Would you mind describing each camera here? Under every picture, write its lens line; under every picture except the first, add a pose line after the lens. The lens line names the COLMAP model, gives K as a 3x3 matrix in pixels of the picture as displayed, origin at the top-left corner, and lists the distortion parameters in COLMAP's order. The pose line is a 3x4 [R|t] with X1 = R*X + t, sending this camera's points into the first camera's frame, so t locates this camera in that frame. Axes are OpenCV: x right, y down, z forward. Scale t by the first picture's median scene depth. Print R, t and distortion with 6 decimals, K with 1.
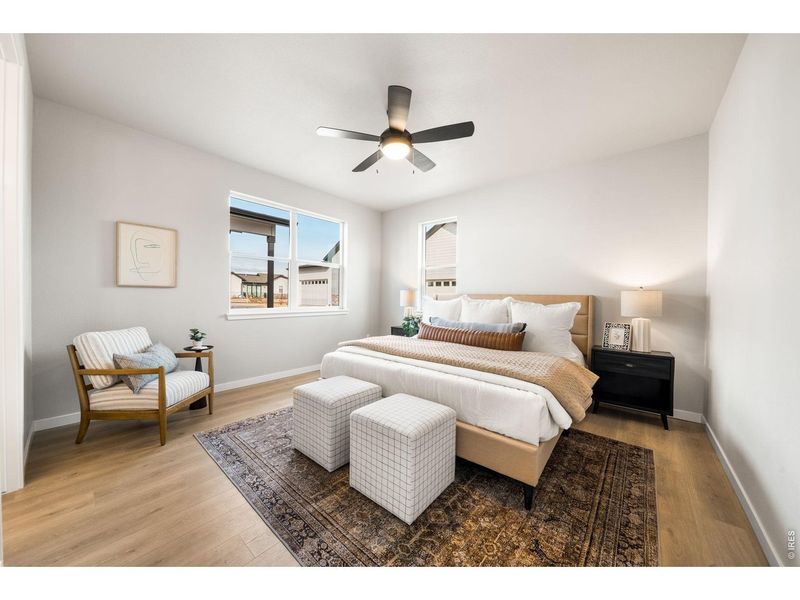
lens RADIAL K [[284.9, 0, 397.3], [0, 284.9, 298.5], [0, 0, 1]] dist [-0.002246, -0.000461]
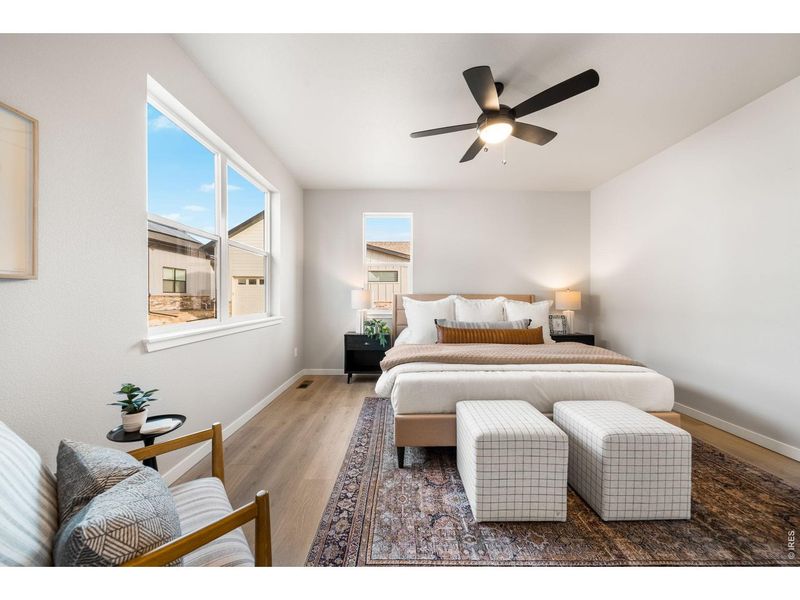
lens RADIAL K [[284.9, 0, 400.7], [0, 284.9, 297.2], [0, 0, 1]] dist [-0.002246, -0.000461]
pose [[0.753375, -0.011736, 0.657486, -0.715290], [0.012937, 0.999912, 0.003025, -0.013186], [-0.657464, 0.006227, 0.753461, 0.459254]]
